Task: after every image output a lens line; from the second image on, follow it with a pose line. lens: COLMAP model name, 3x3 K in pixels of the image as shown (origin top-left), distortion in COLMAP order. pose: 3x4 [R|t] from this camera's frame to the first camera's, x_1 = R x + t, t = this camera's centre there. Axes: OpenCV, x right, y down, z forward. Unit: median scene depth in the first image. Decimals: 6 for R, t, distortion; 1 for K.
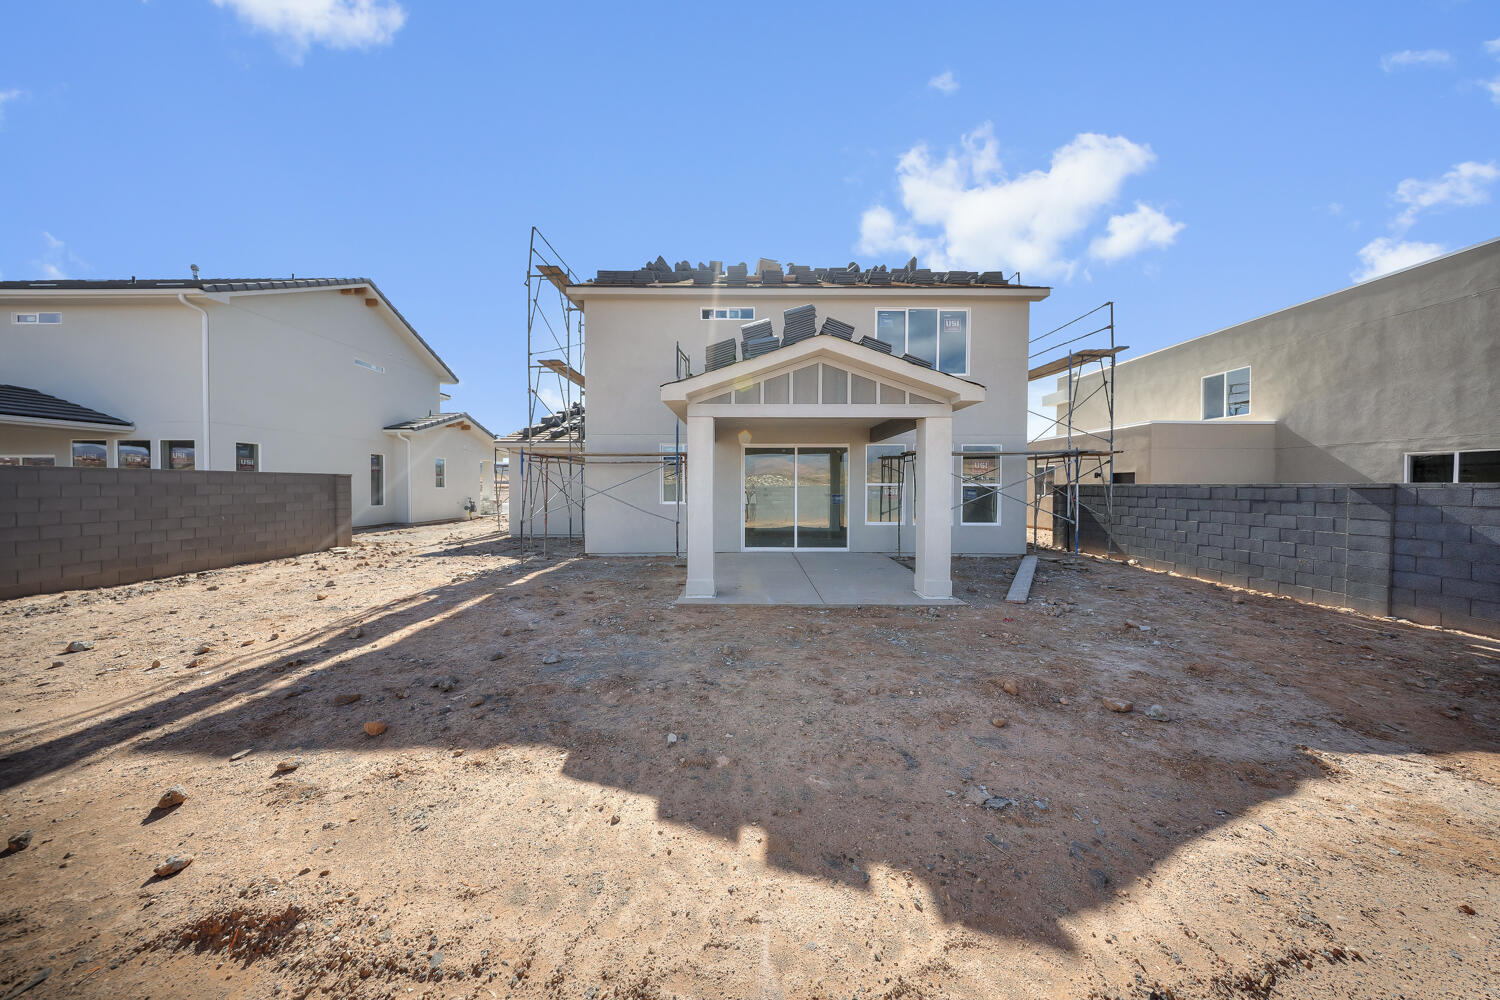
lens RADIAL K [[439.6, 0, 750.2], [0, 439.6, 493.6], [0, 0, 1]] dist [-0.003344, -0.000702]
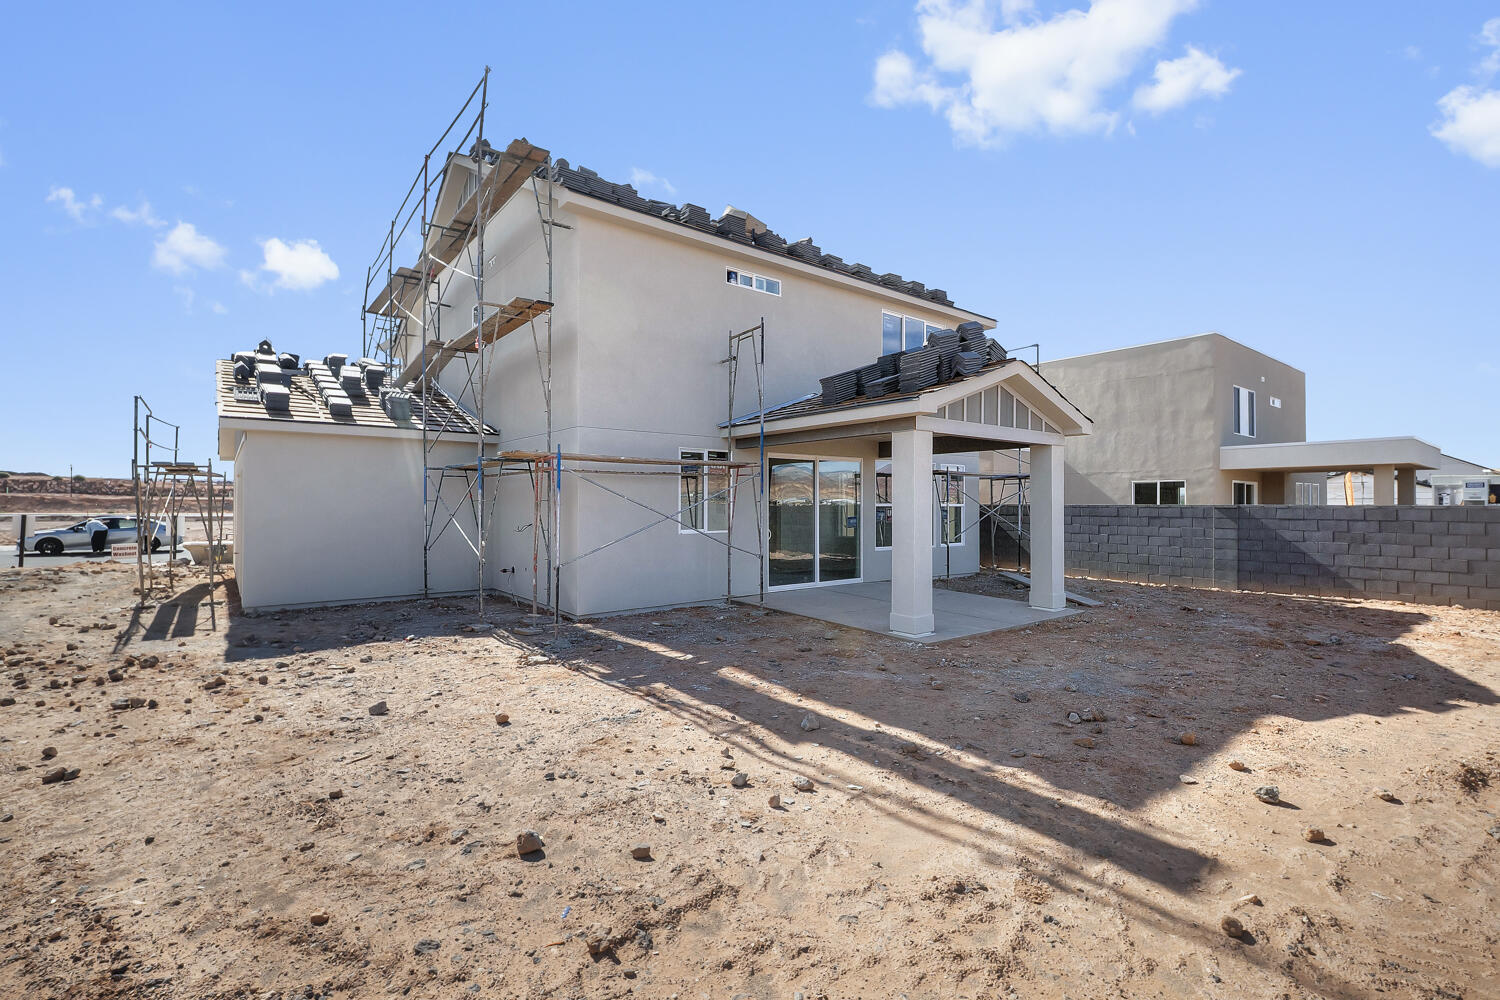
lens RADIAL K [[659.7, 0, 746.6], [0, 659.7, 501.1], [0, 0, 1]] dist [0.000596, -0.000254]
pose [[0.793313, 0.002146, 0.608810, -1.037890], [0.010372, 0.999801, -0.017040, -0.011456], [-0.608725, 0.019833, 0.793133, 0.140604]]
